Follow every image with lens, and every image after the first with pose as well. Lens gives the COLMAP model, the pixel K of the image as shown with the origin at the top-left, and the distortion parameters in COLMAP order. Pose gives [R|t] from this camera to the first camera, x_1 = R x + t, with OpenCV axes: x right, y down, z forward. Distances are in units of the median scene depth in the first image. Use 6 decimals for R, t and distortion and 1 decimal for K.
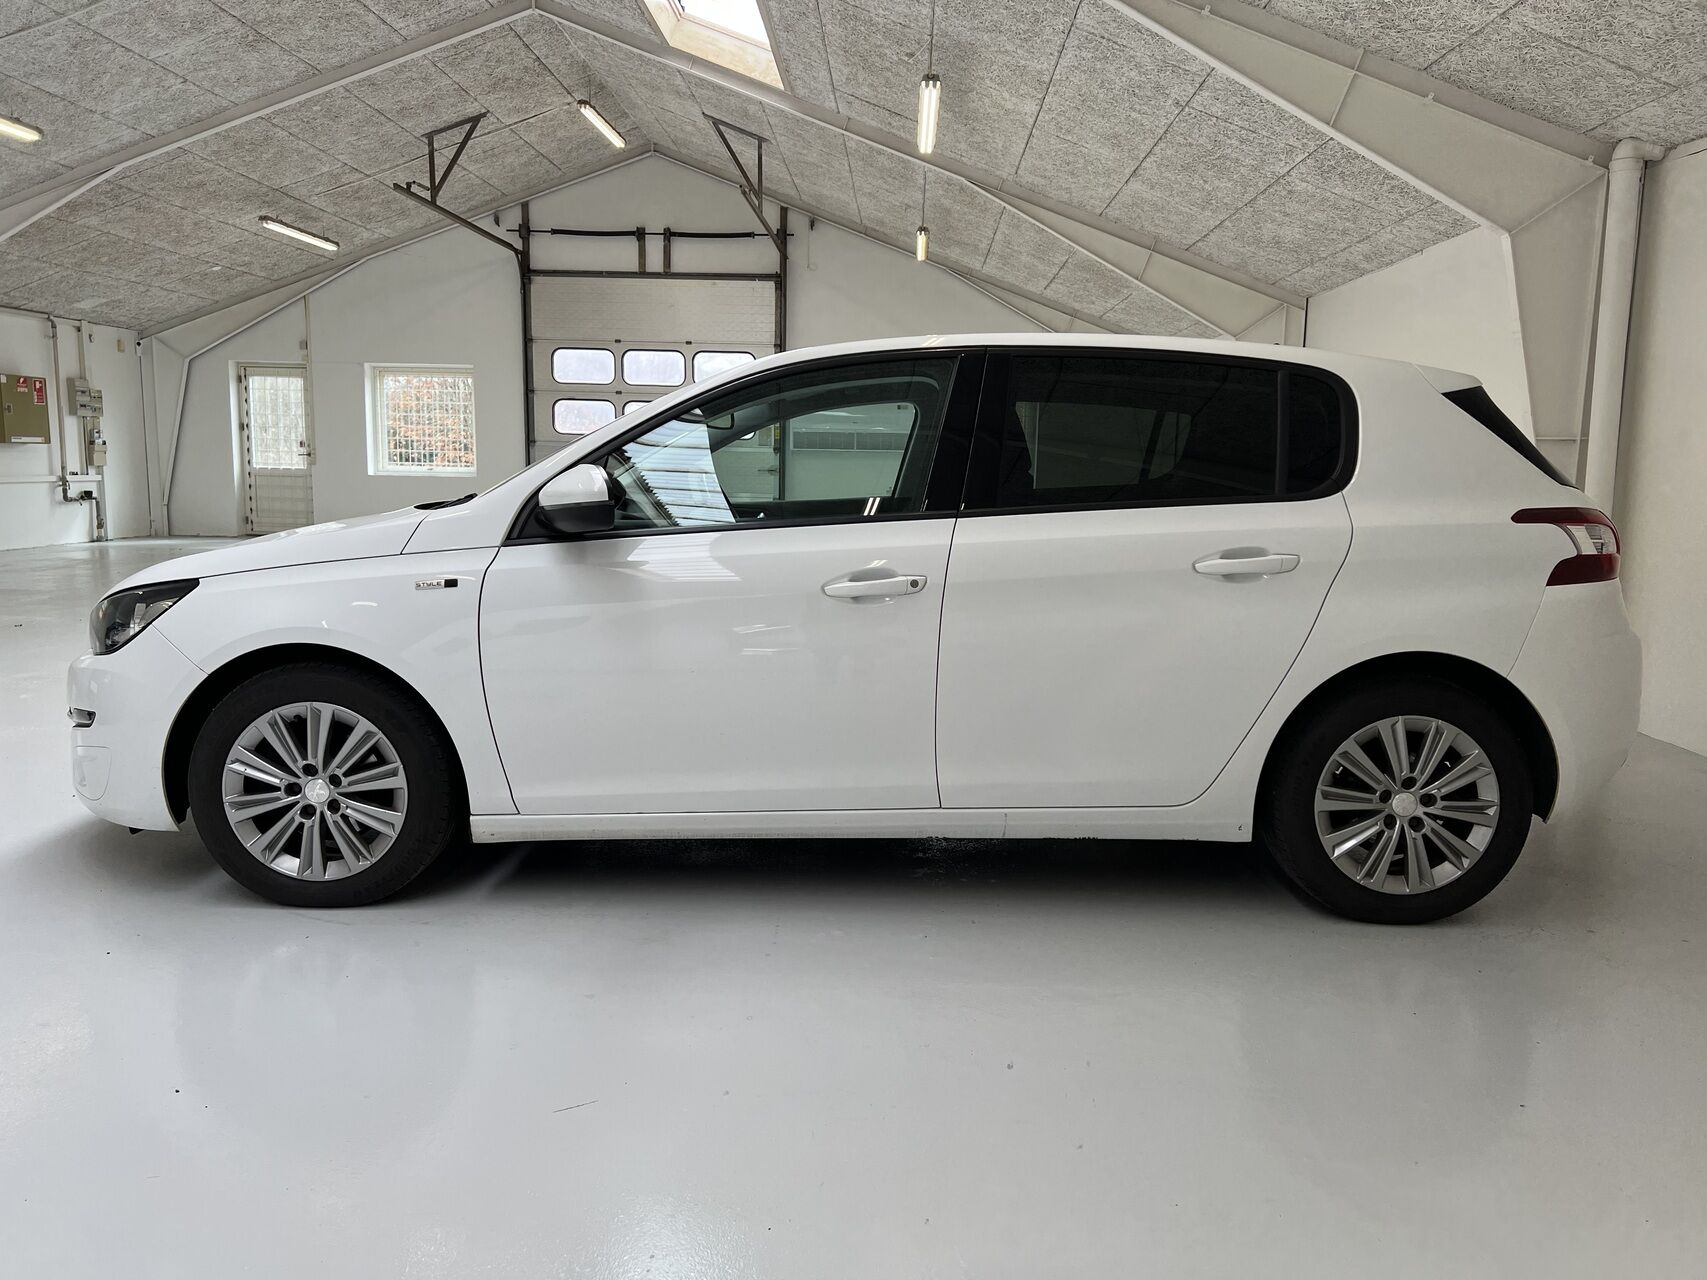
lens RADIAL K [[1300.0, 0, 889.4], [0, 1300.0, 641.2], [0, 0, 1]] dist [0.059648, -0.016700]
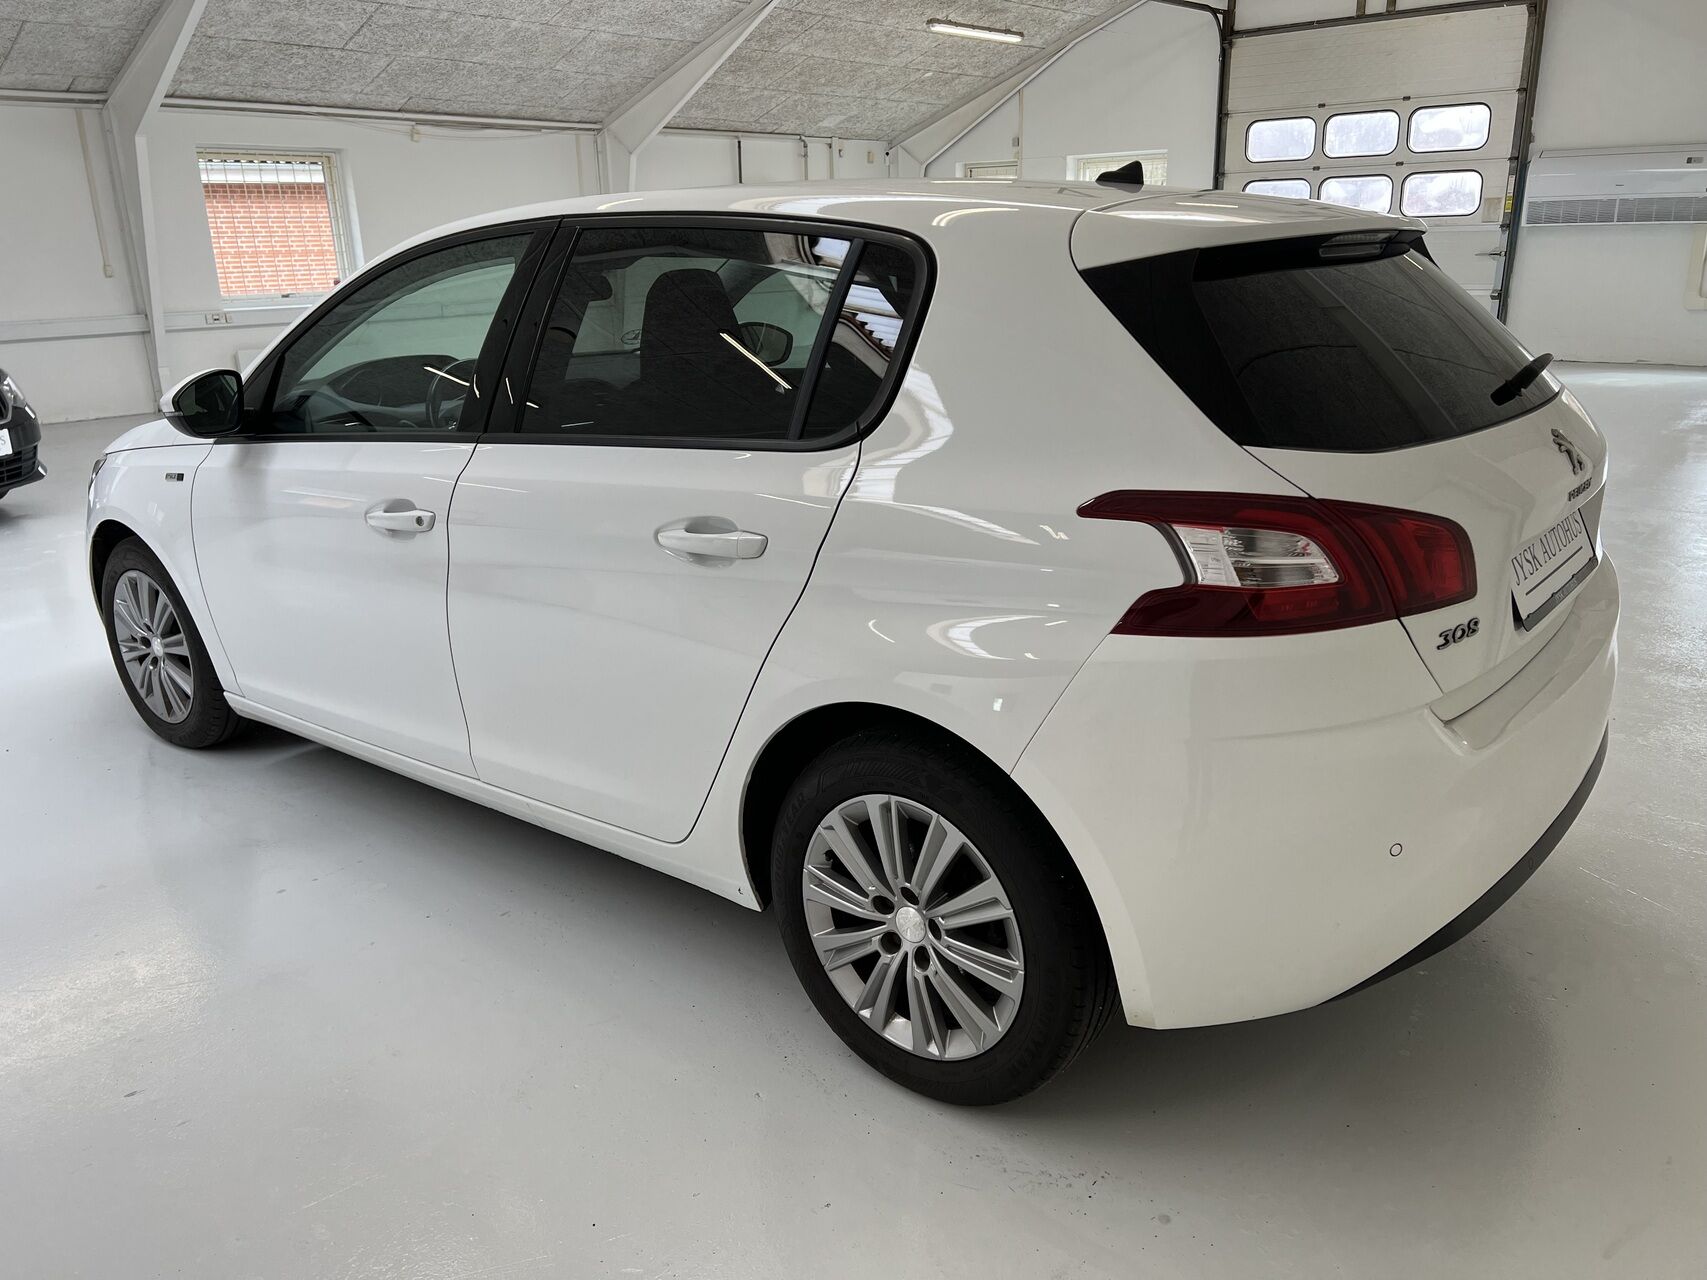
lens RADIAL K [[1300.0, 0, 862.7], [0, 1300.0, 647.9], [0, 0, 1]] dist [0.059648, -0.016700]
pose [[0.793208, 0.155323, -0.588809, 0.141601], [-0.053927, 0.981042, 0.186143, -0.025631], [0.606559, -0.115898, 0.786546, 0.092762]]
